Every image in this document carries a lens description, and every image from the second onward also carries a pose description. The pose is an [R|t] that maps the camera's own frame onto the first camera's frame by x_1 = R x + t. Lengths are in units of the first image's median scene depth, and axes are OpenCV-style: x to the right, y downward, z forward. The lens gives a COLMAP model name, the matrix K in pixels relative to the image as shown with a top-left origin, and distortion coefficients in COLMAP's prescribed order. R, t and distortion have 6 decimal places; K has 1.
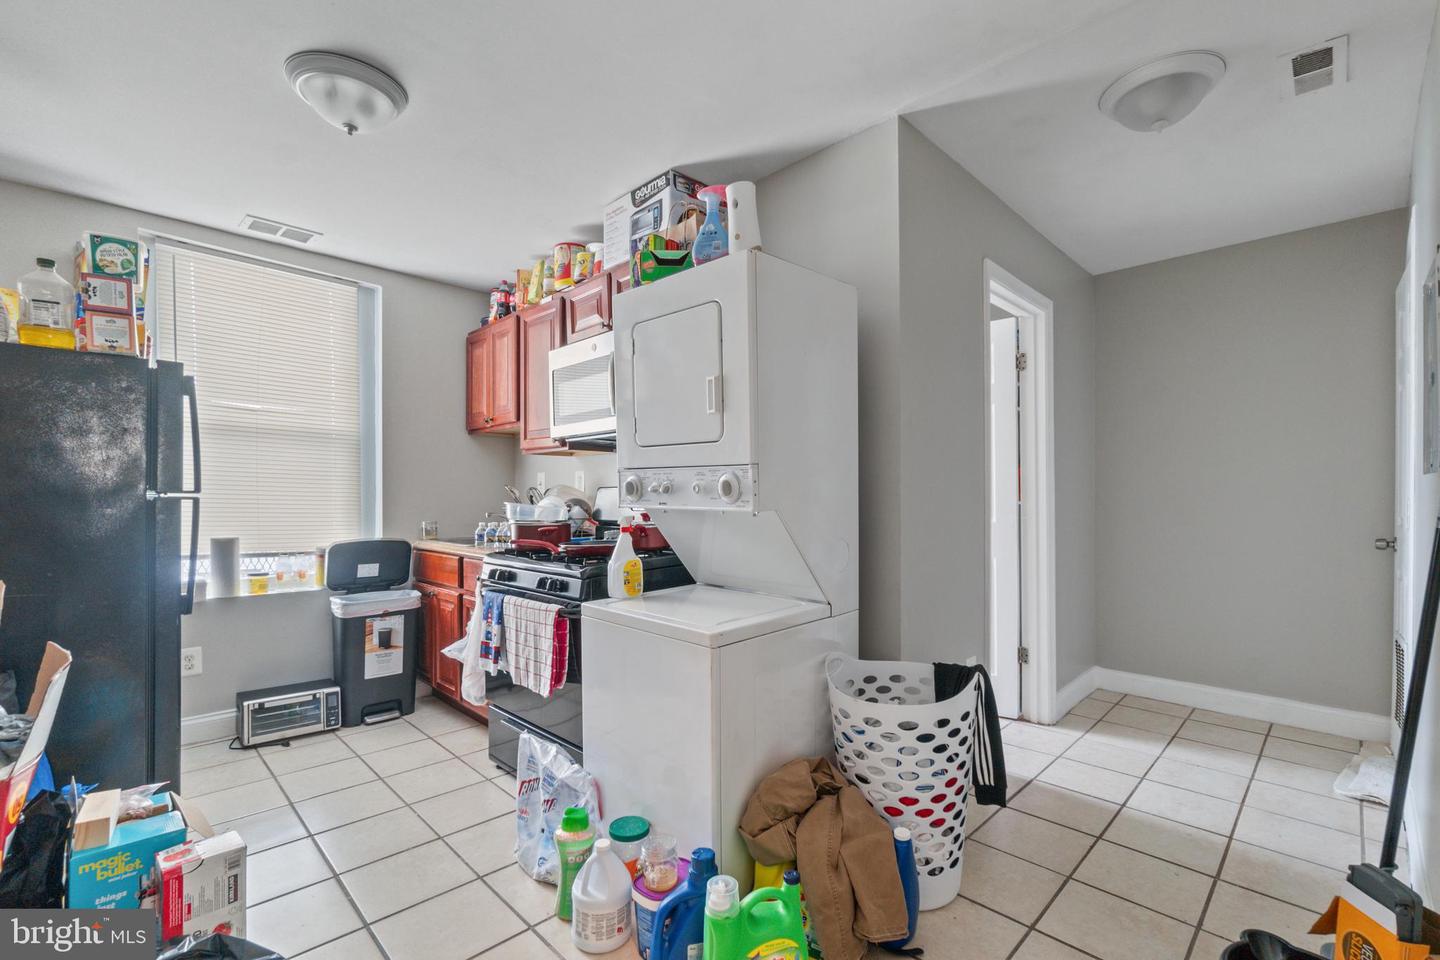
lens RADIAL K [[631.4, 0, 719.4], [0, 631.4, 497.8], [0, 0, 1]] dist [-0.004291, 0.000970]
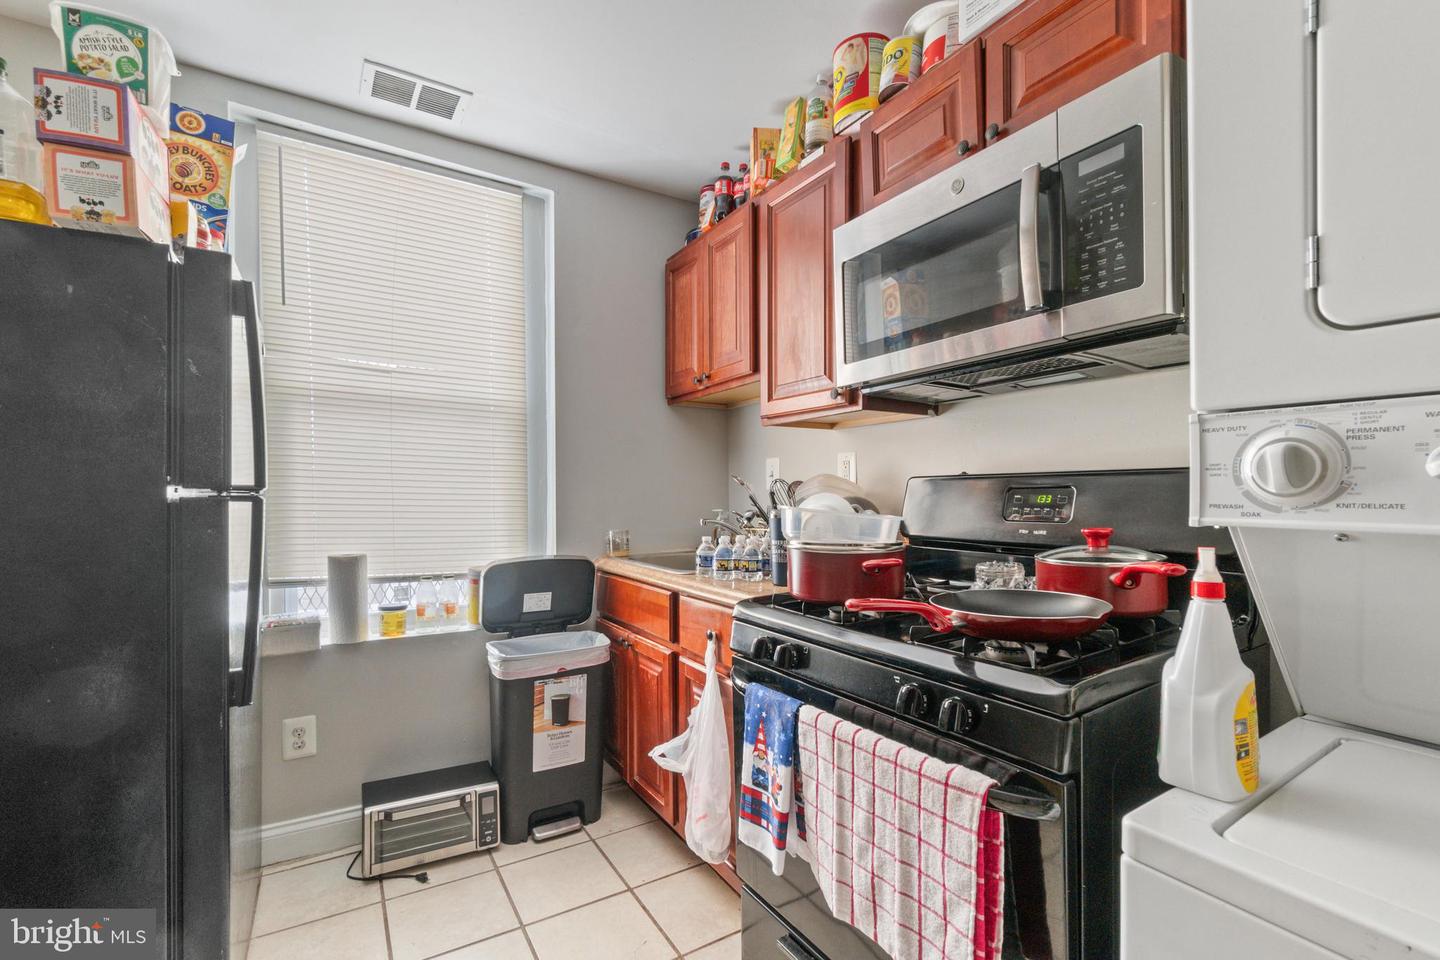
lens RADIAL K [[631.4, 0, 717.8], [0, 631.4, 492.6], [0, 0, 1]] dist [-0.004291, 0.000970]
pose [[0.973097, -0.004198, -0.230356, -0.231927], [0.003607, 0.999989, -0.002983, -0.001281], [0.230366, 0.002072, 0.973102, 0.421902]]
